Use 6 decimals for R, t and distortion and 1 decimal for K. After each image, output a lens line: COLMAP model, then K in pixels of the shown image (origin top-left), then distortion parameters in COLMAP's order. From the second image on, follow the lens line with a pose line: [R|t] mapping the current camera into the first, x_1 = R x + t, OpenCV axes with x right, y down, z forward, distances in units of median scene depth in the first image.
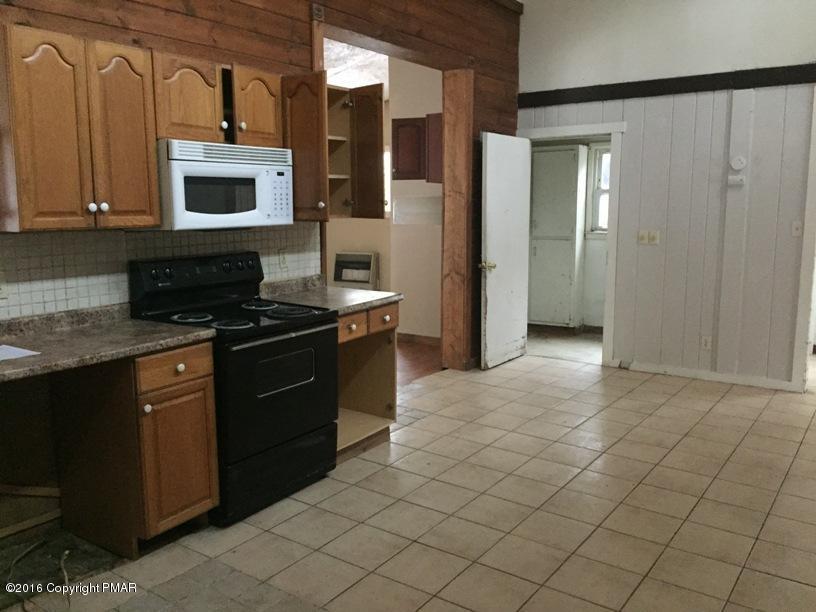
lens RADIAL K [[694.1, 0, 408.0], [0, 694.1, 306.0], [0, 0, 1]] dist [0.067961, -0.101031]
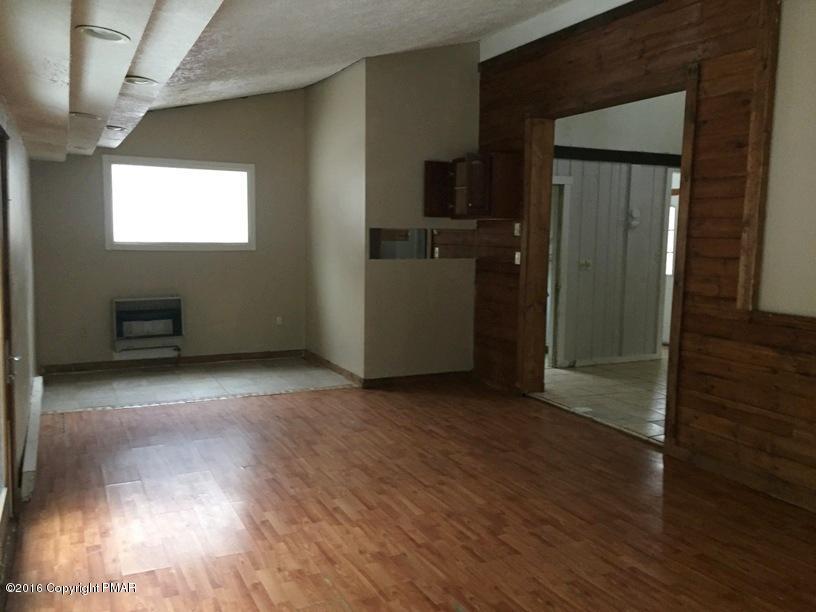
lens RADIAL K [[694.1, 0, 408.0], [0, 694.1, 306.0], [0, 0, 1]] dist [0.067961, -0.101031]
pose [[0.474197, -0.083357, 0.876464, -1.002949], [0.111716, 0.993158, 0.034013, -0.105277], [-0.873302, 0.081786, 0.480265, 0.675845]]
